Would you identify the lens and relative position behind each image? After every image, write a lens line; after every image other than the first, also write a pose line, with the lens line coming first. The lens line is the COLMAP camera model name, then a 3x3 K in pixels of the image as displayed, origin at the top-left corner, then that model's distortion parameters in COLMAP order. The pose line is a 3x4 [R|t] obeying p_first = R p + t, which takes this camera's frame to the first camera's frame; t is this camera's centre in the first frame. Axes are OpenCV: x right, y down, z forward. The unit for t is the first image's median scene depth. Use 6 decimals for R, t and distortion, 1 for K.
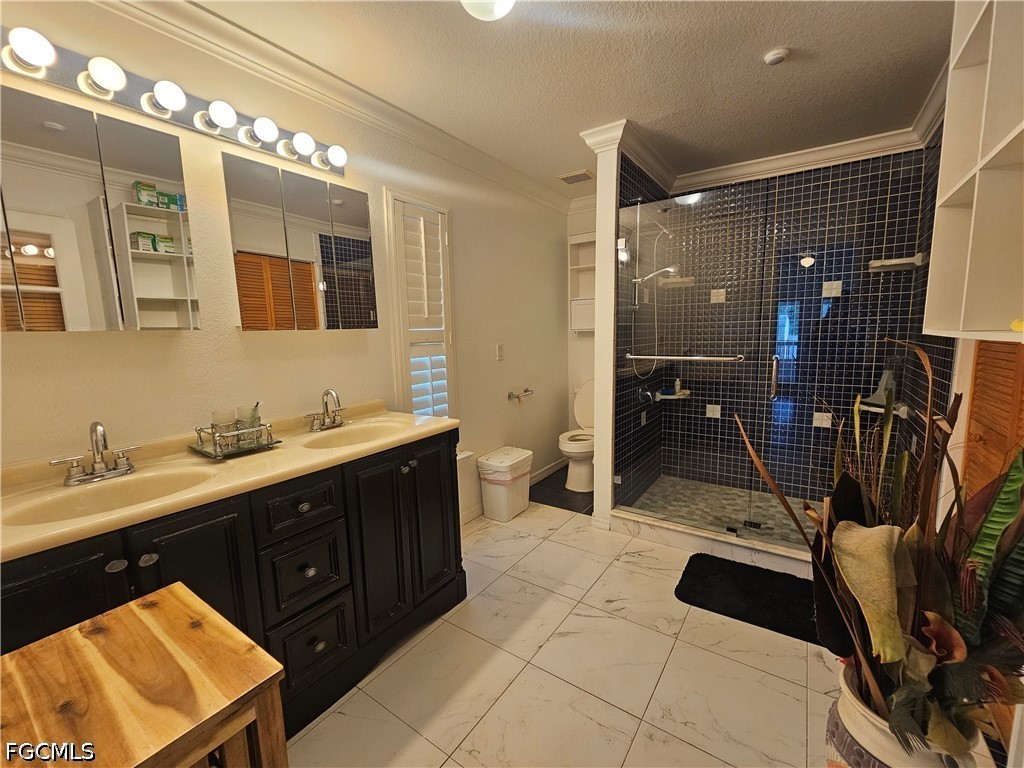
lens RADIAL K [[421.6, 0, 512.8], [0, 421.6, 387.5], [0, 0, 1]] dist [-0.001986, -0.000471]
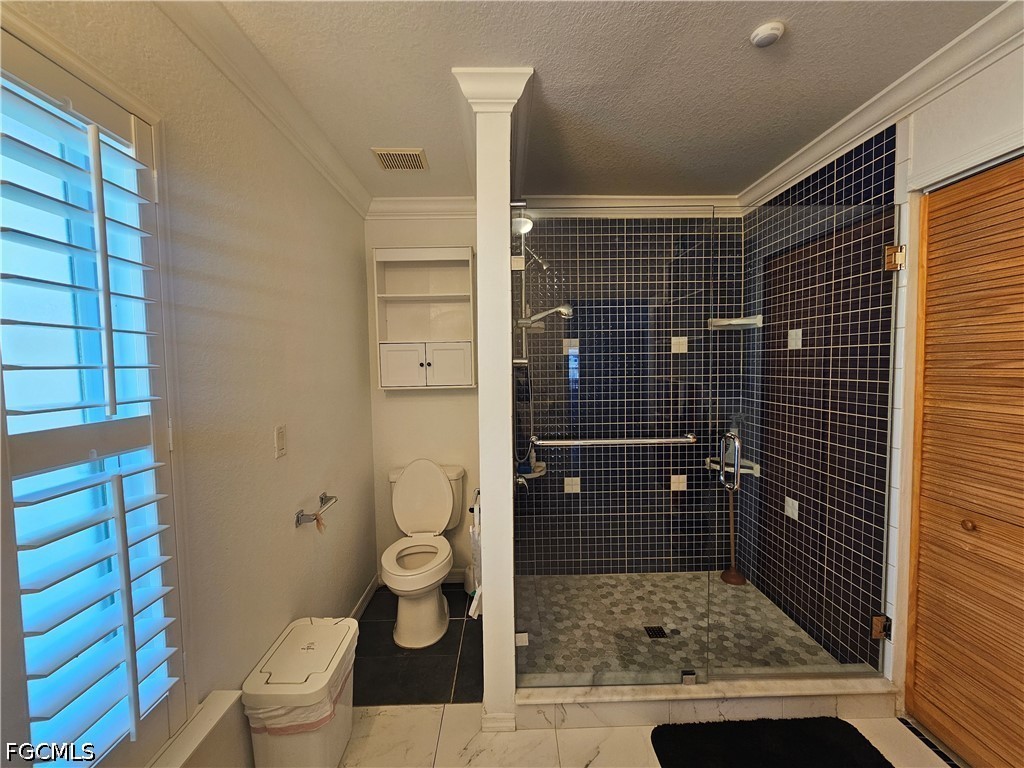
lens RADIAL K [[421.6, 0, 512.8], [0, 421.6, 387.5], [0, 0, 1]] dist [-0.001986, -0.000471]
pose [[0.812573, -0.022184, 0.582436, -0.105324], [0.073804, 0.995148, -0.065061, -0.101766], [-0.578167, 0.095853, 0.810268, 0.447664]]
